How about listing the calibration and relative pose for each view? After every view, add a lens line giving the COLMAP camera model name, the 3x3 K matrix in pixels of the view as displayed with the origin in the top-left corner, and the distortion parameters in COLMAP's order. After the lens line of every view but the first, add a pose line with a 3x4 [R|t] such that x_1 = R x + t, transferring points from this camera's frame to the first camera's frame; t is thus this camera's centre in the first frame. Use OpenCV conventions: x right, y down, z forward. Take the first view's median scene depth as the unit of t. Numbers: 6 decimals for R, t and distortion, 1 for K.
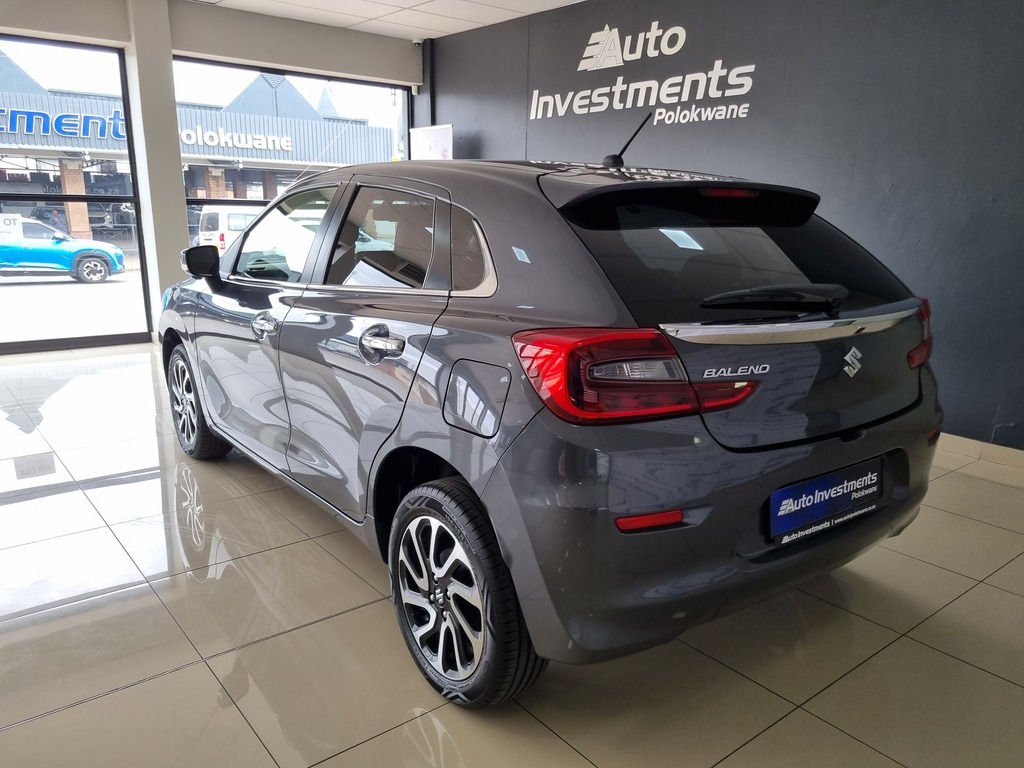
lens RADIAL K [[775.0, 0, 521.0], [0, 775.0, 385.3], [0, 0, 1]] dist [0.072131, -0.052362]
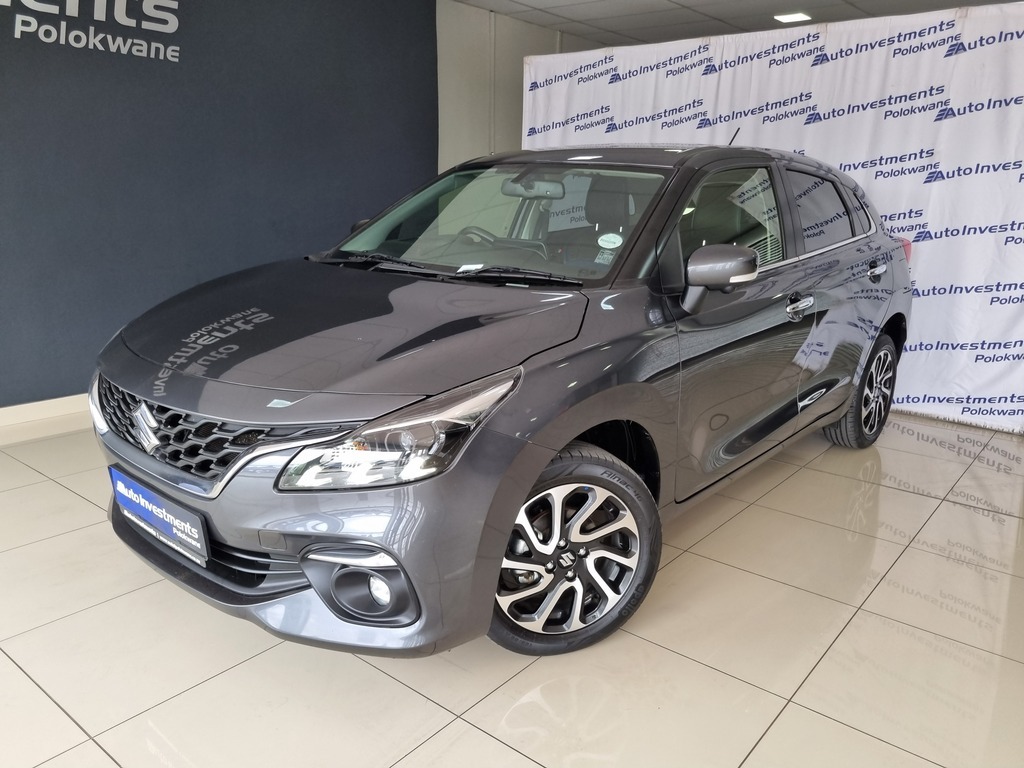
lens RADIAL K [[775.0, 0, 521.0], [0, 775.0, 385.3], [0, 0, 1]] dist [0.072131, -0.052362]
pose [[-0.211169, -0.265412, 0.940725, -0.647666], [0.195929, 0.931402, 0.306762, -0.189451], [-0.957611, 0.249094, -0.144681, 0.791976]]
